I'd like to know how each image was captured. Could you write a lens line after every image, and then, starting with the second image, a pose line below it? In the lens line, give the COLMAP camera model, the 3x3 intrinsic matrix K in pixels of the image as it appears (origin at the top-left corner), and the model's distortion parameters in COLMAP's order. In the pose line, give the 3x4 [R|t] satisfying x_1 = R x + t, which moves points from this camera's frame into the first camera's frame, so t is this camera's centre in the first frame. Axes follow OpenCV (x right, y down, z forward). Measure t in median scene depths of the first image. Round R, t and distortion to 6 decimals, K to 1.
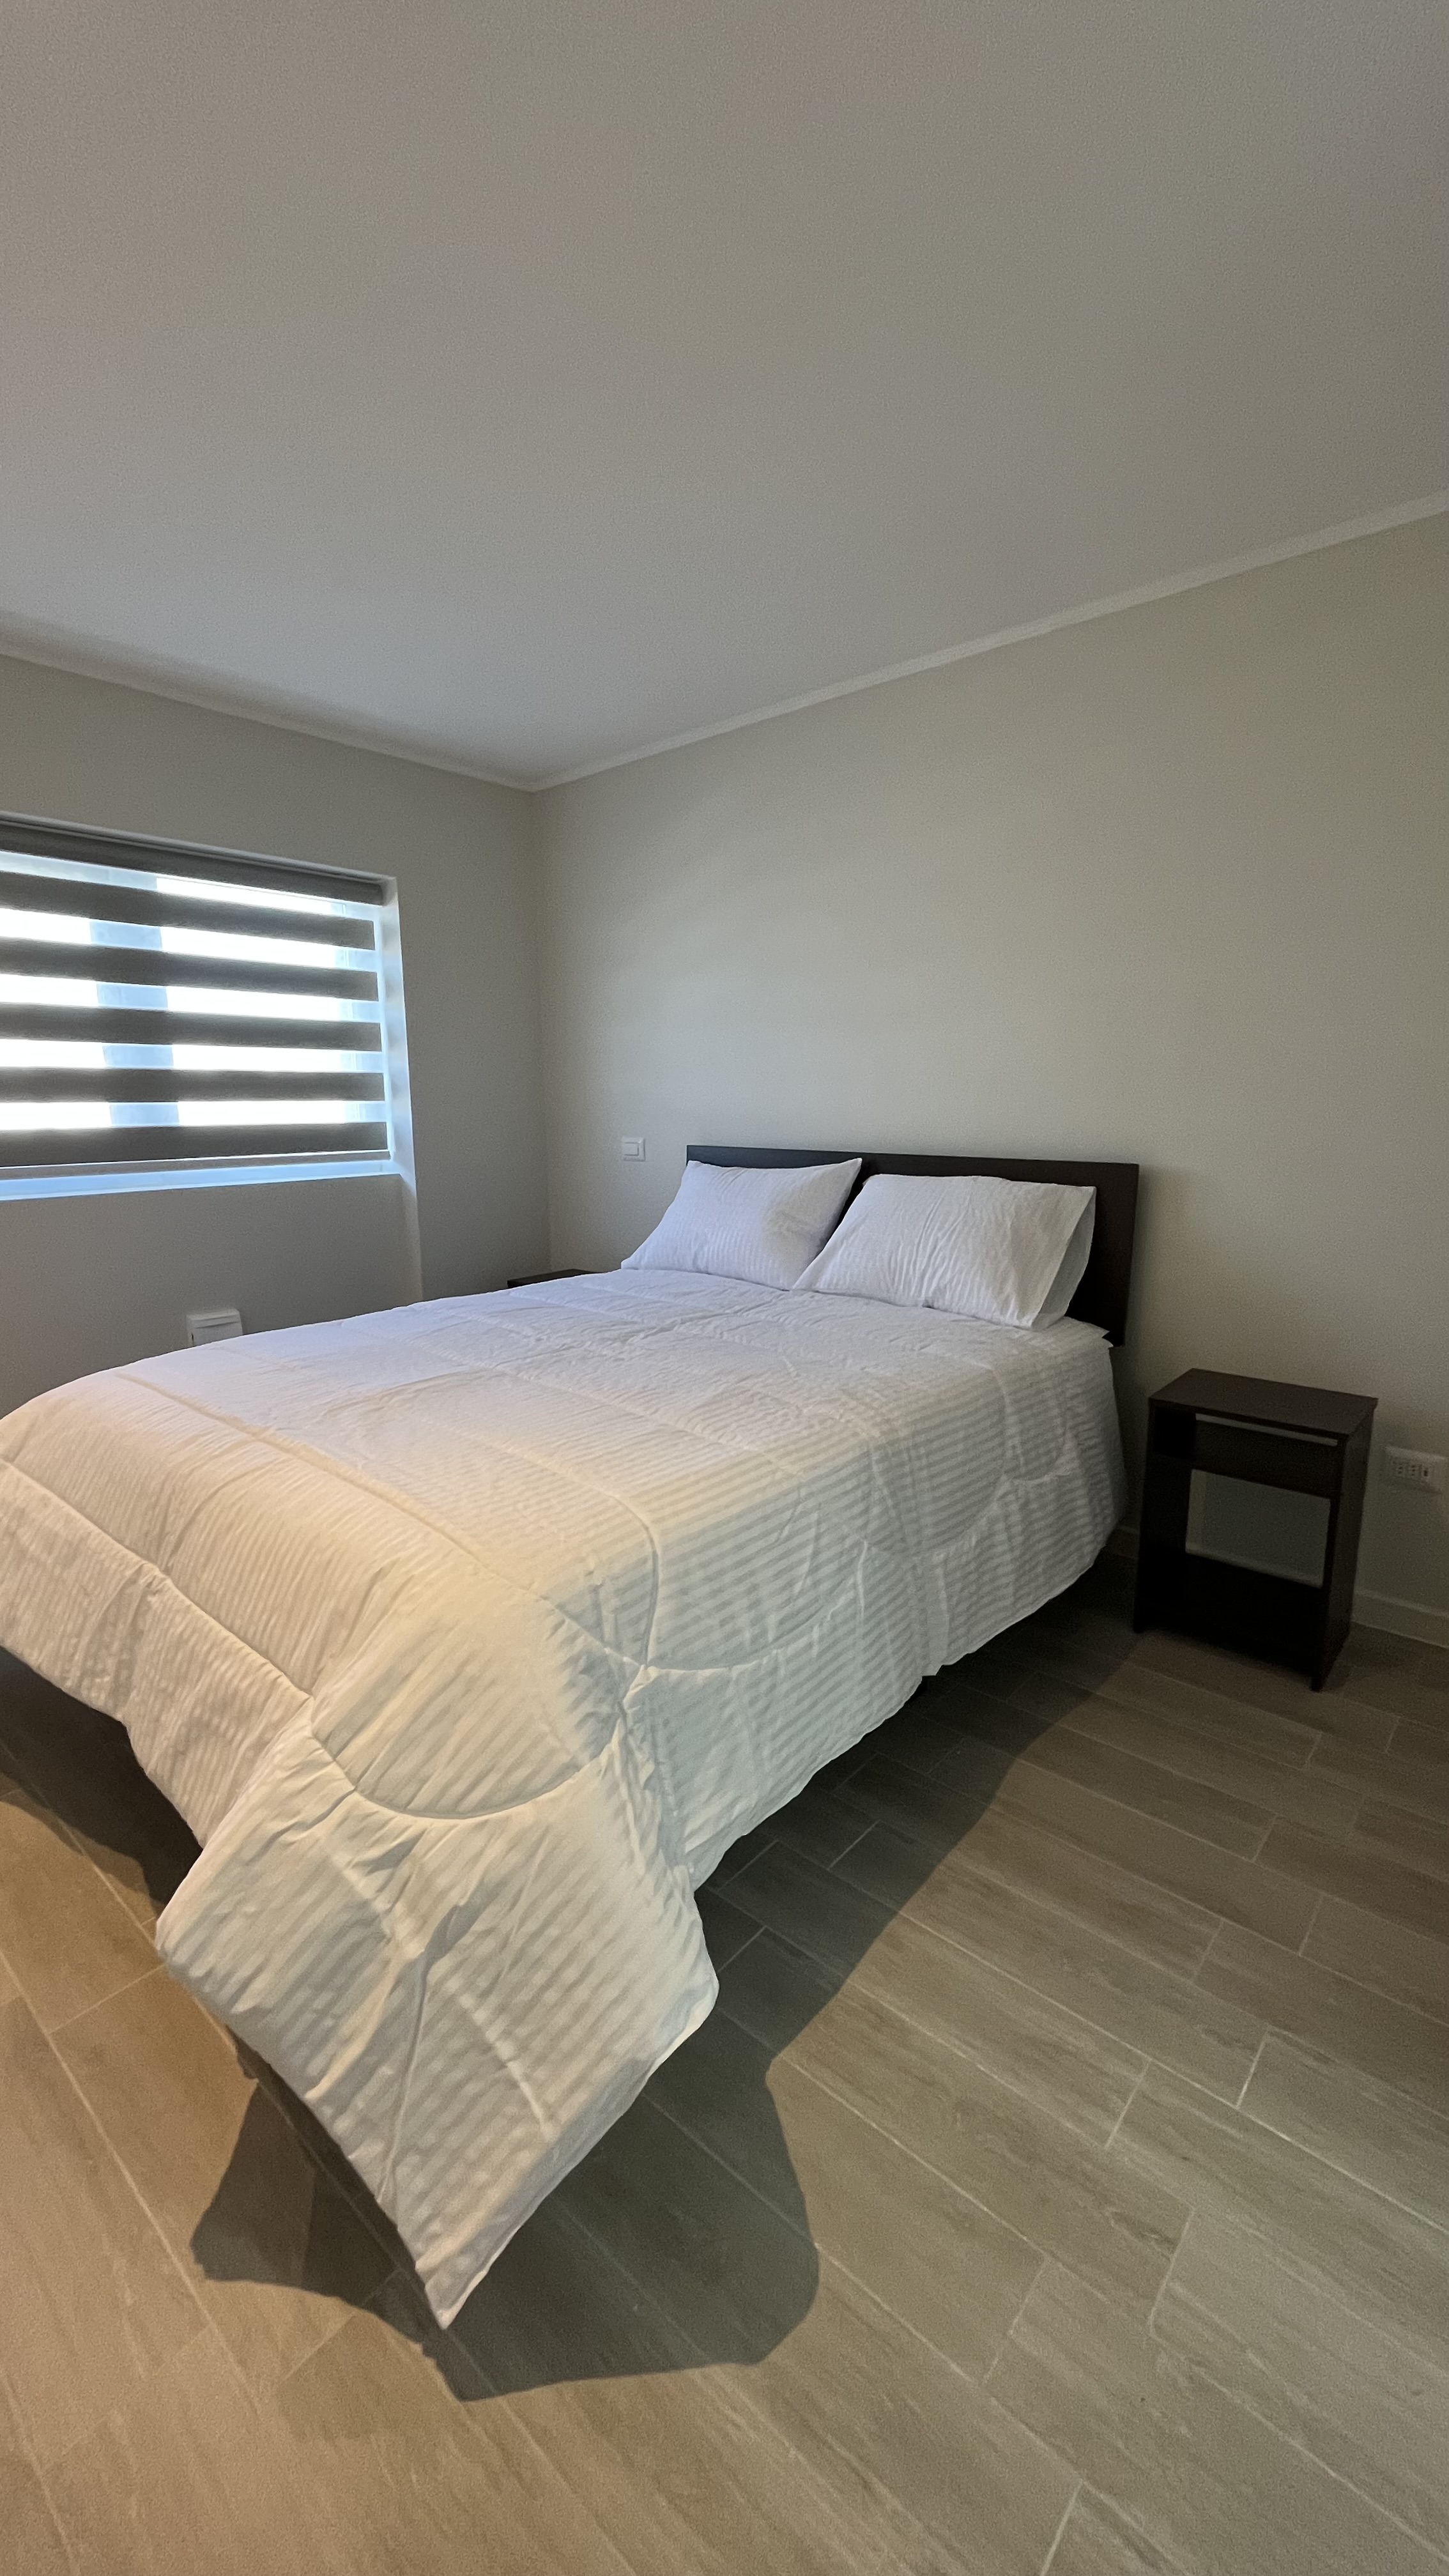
lens RADIAL K [[1035.8, 0, 734.1], [0, 1035.8, 1294.1], [0, 0, 1]] dist [-0.003908, 0.001143]
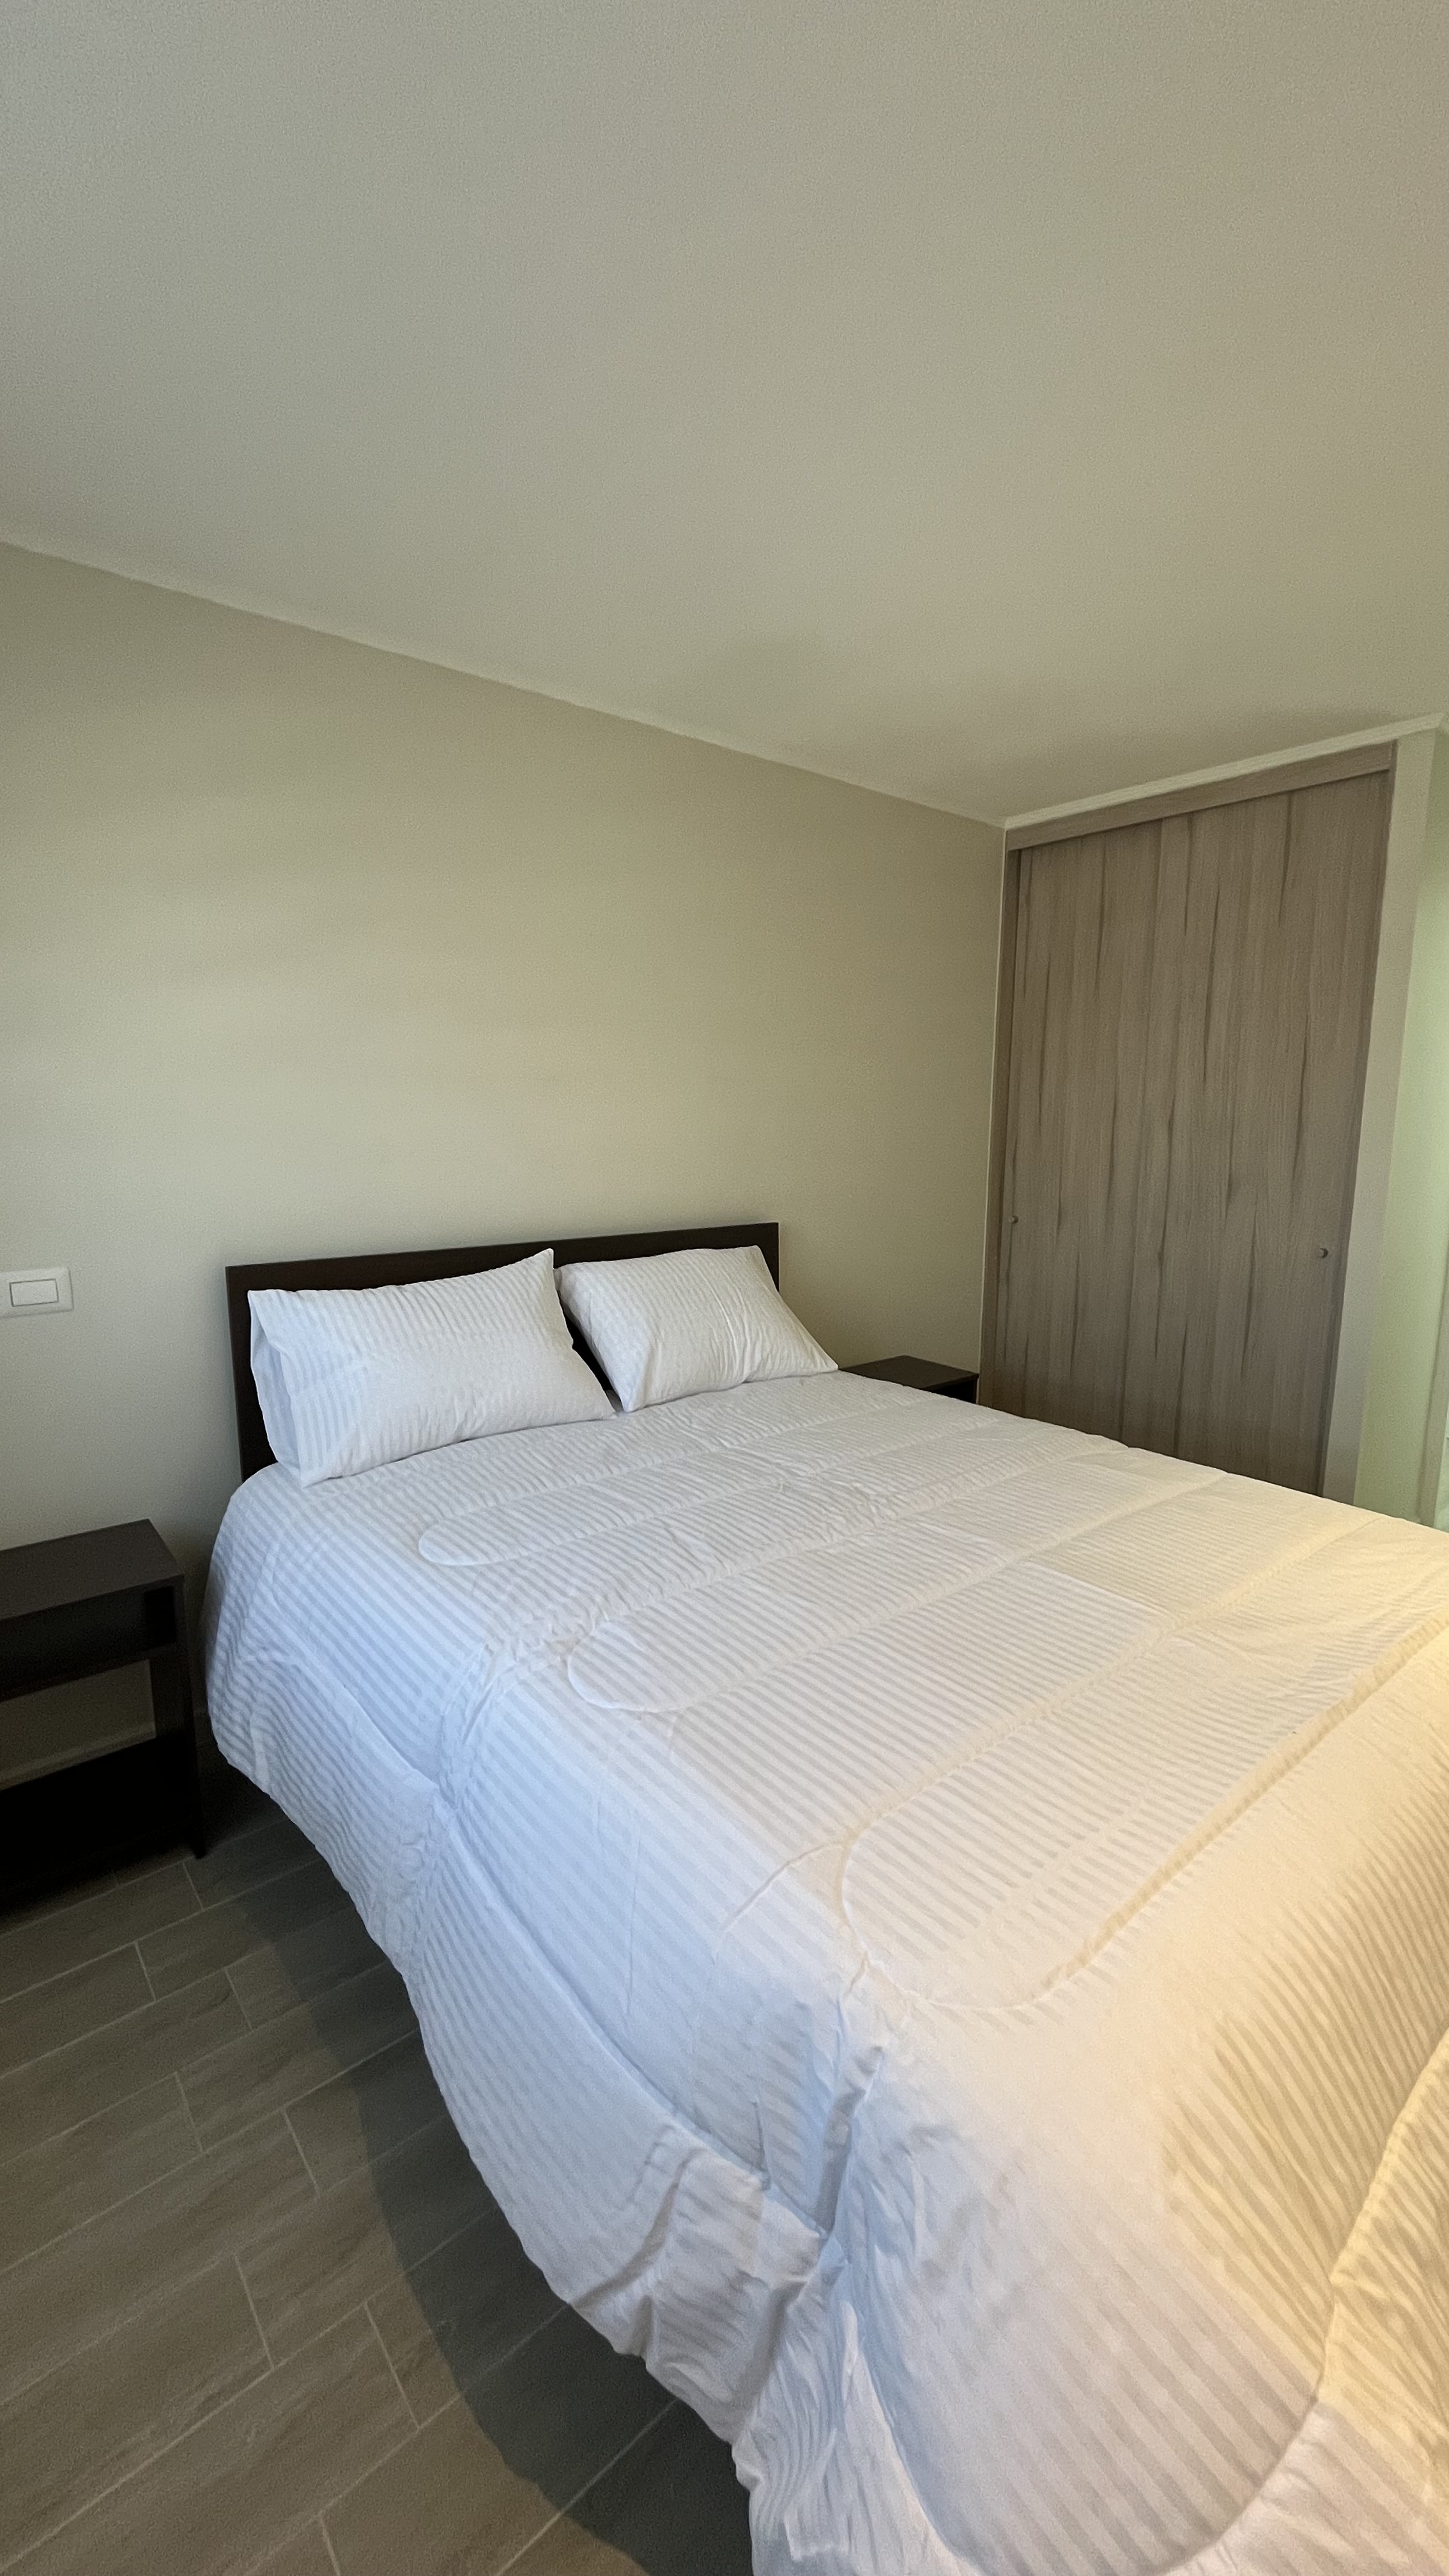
lens RADIAL K [[1035.8, 0, 714.3], [0, 1035.8, 1294.4], [0, 0, 1]] dist [-0.003908, 0.001143]
pose [[0.169948, -0.167202, 0.971165, -1.011124], [0.180479, 0.974113, 0.136127, -0.274922], [-0.968785, 0.152141, 0.195725, 1.051524]]
